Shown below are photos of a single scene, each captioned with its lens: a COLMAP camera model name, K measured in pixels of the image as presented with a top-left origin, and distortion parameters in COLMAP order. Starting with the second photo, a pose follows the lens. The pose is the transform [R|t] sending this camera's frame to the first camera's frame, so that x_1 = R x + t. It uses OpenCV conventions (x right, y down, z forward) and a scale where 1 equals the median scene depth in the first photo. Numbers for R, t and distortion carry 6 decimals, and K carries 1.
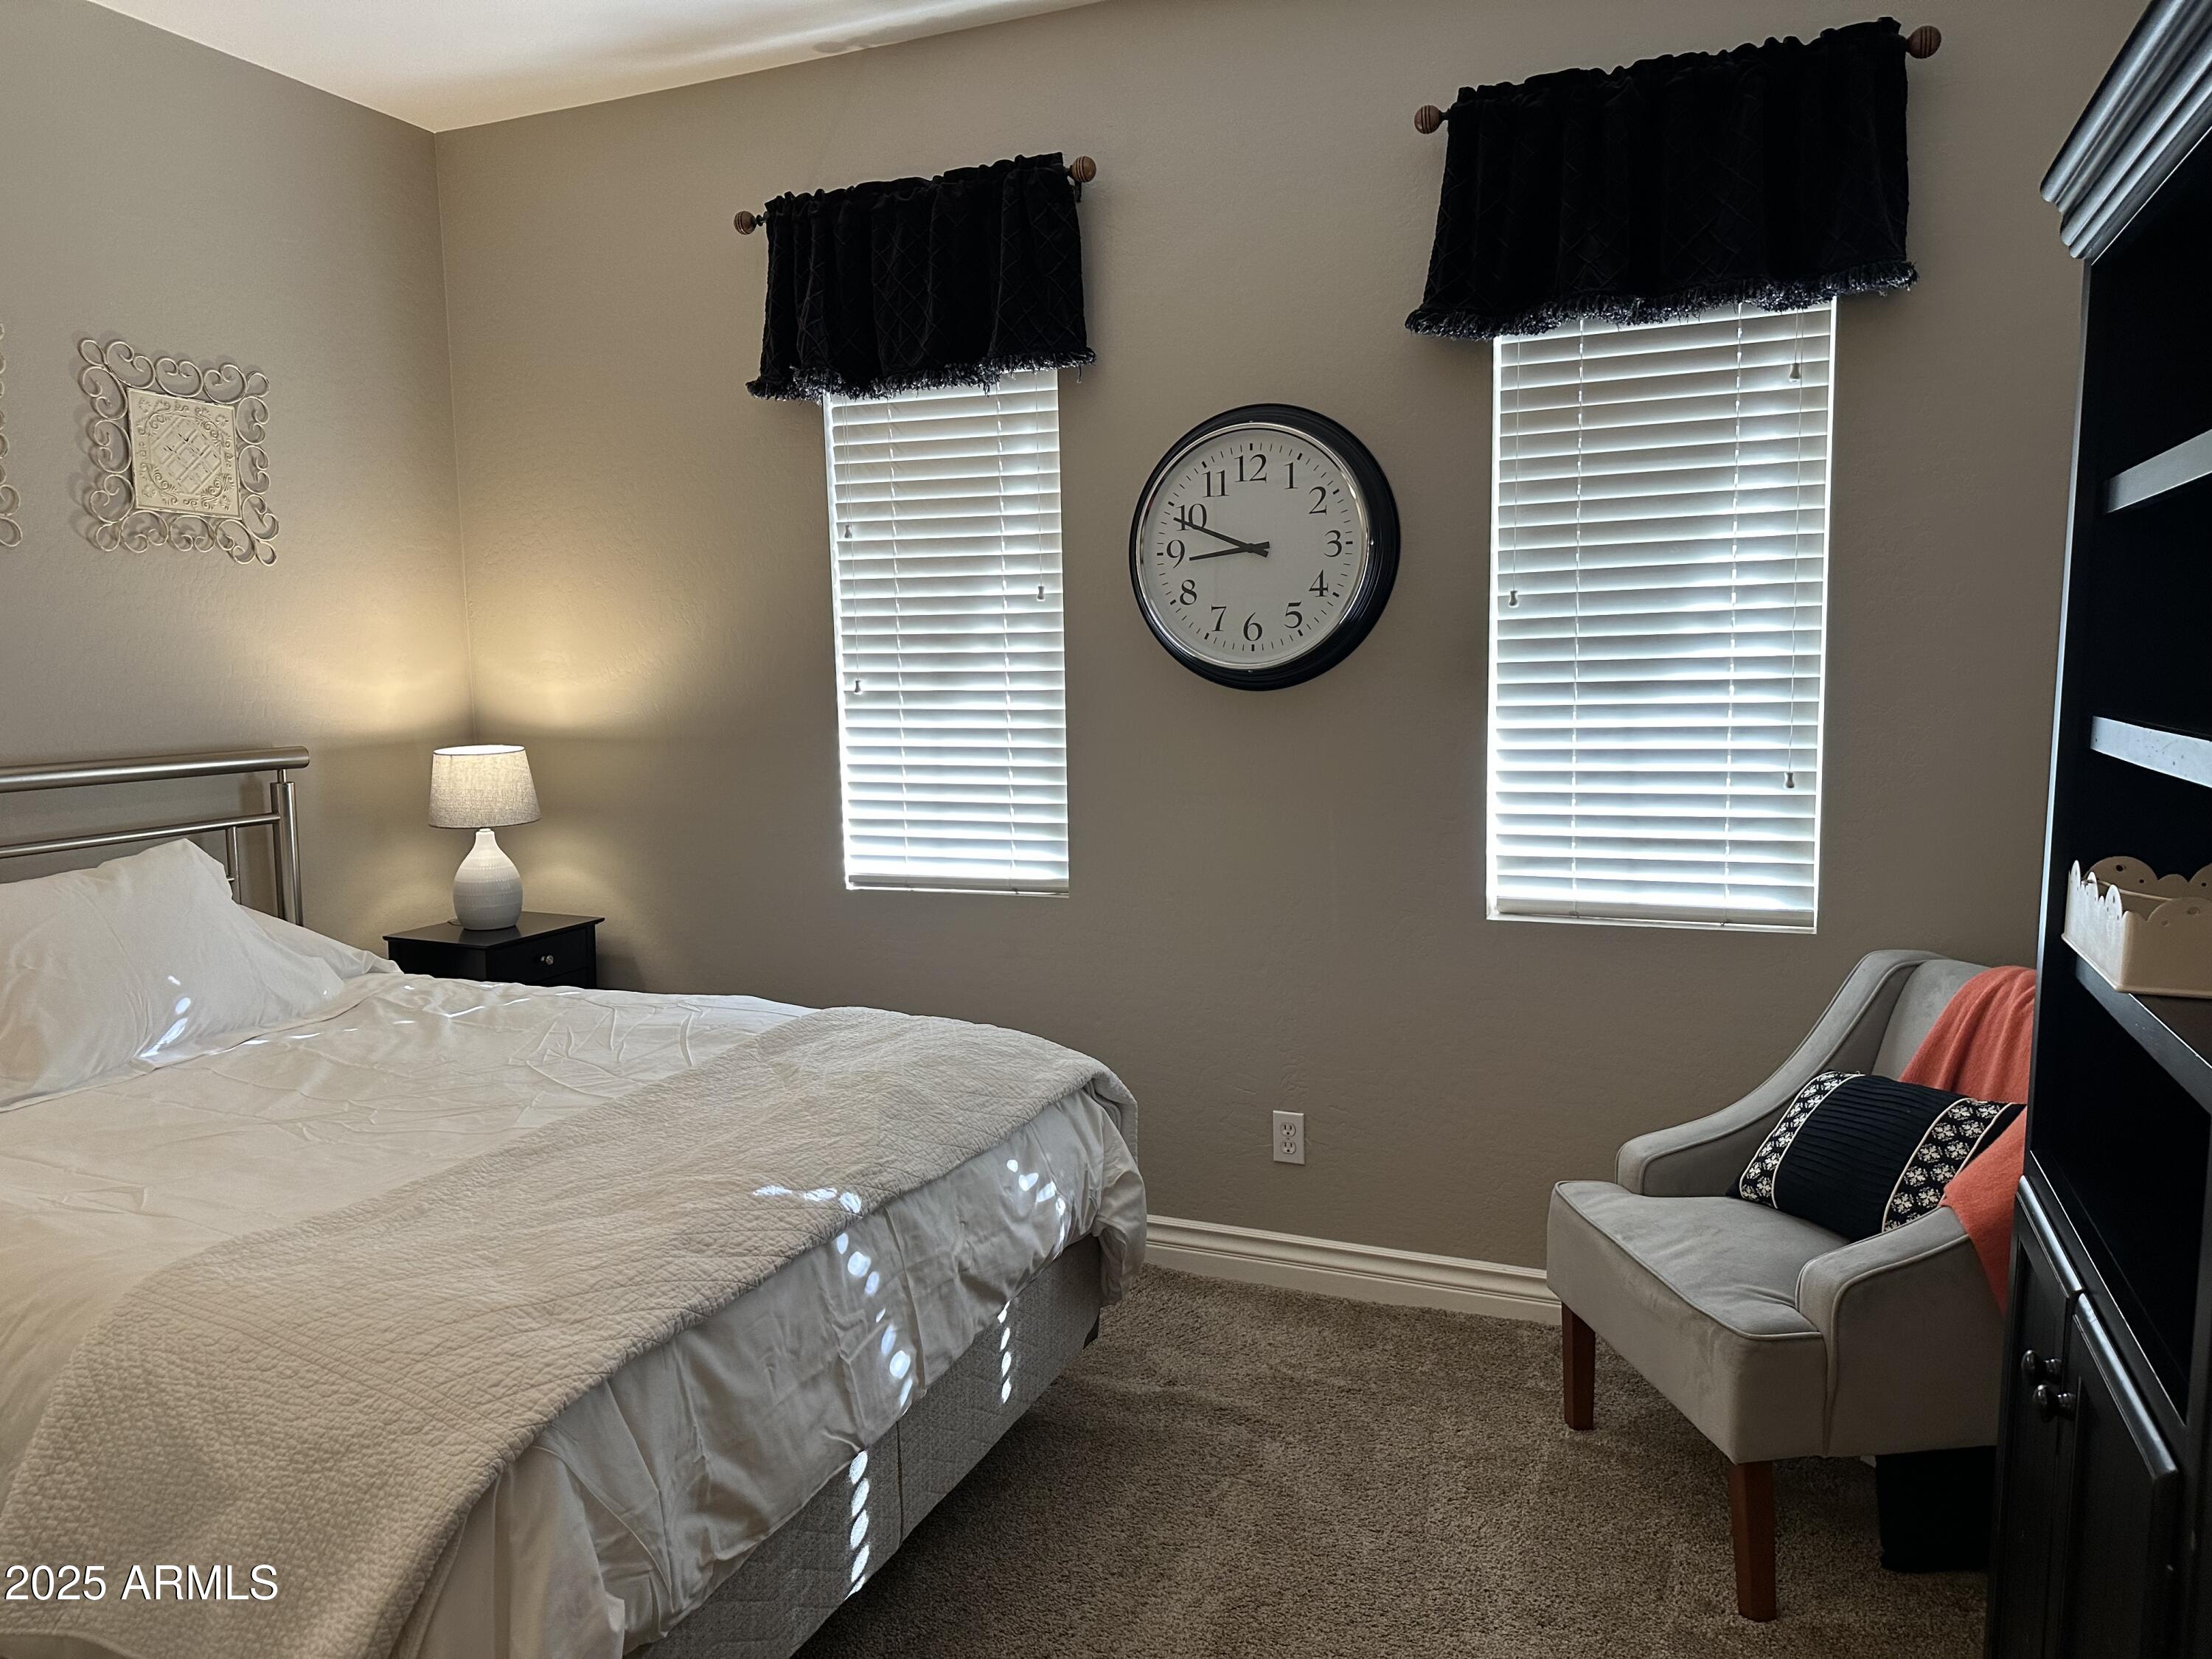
lens RADIAL K [[1554.0, 0, 1096.0], [0, 1554.0, 837.9], [0, 0, 1]] dist [0.086844, -0.132206]
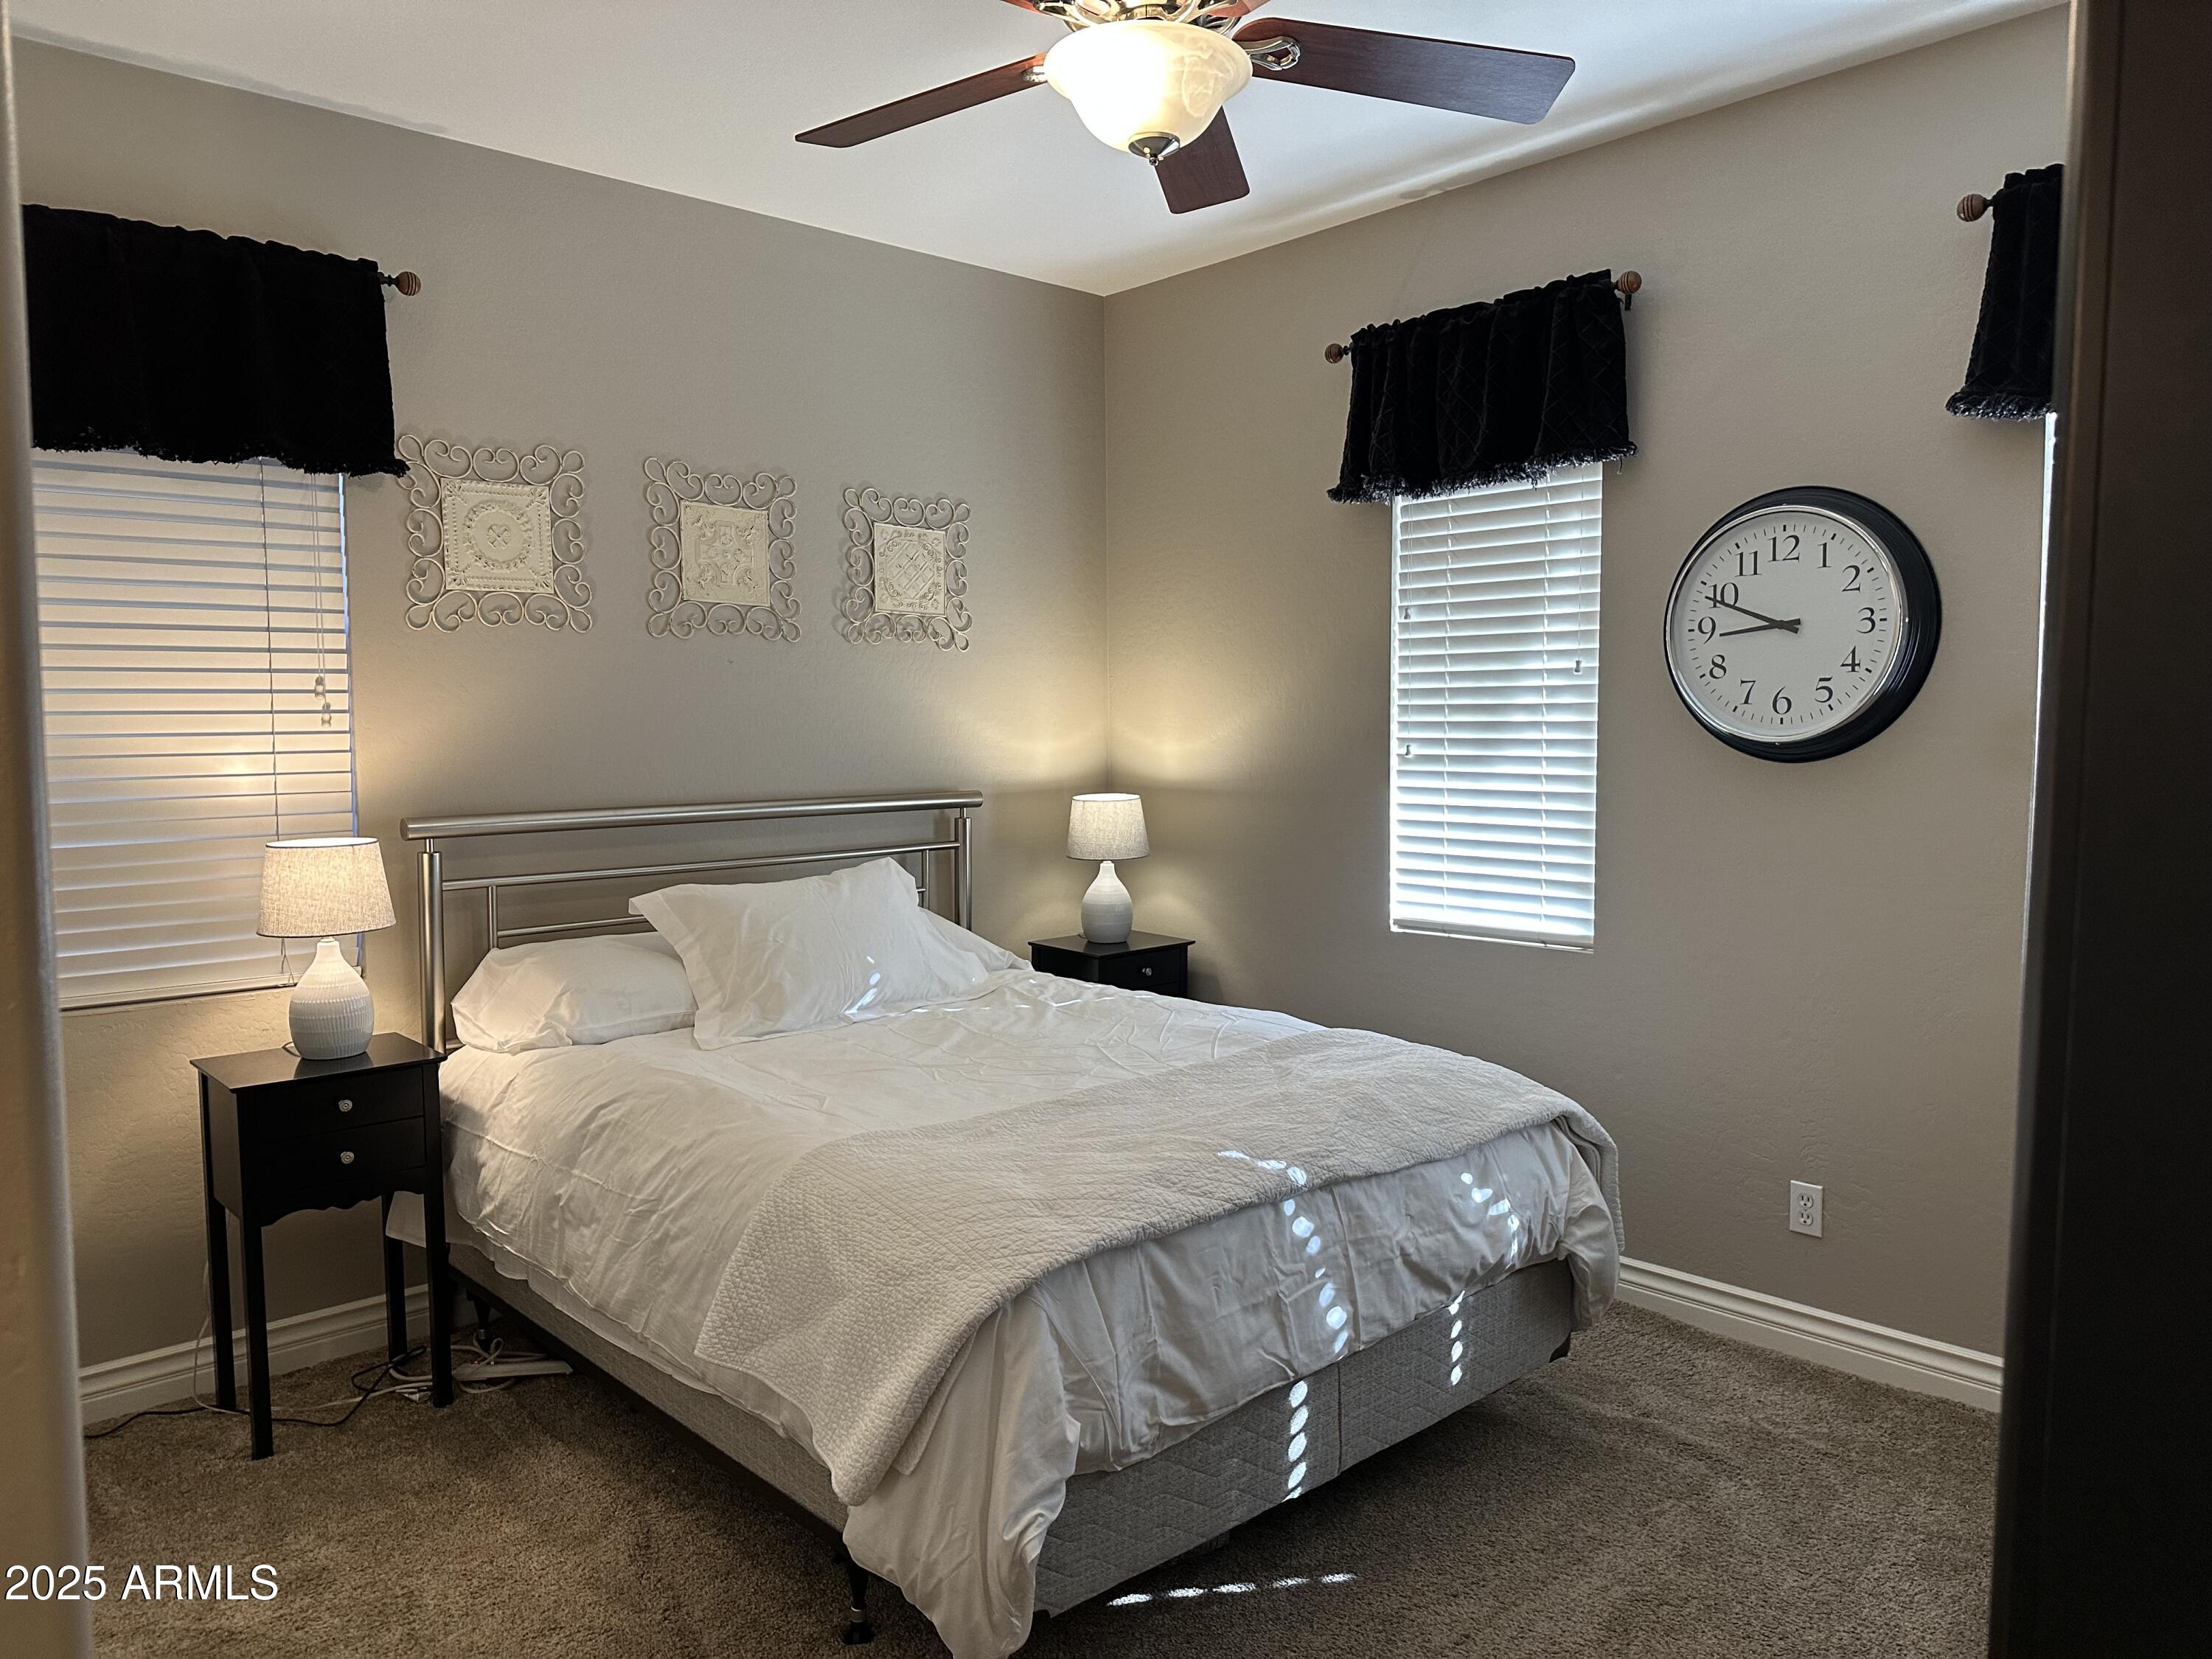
lens RADIAL K [[1535.7, 0, 1063.1], [0, 1535.7, 828.6], [0, 0, 1]] dist [0.126838, -0.286585]
pose [[0.900965, 0.040770, -0.431973, 0.121893], [-0.056830, 0.998087, -0.024330, 0.000130], [0.430154, 0.046469, 0.901559, -0.122869]]
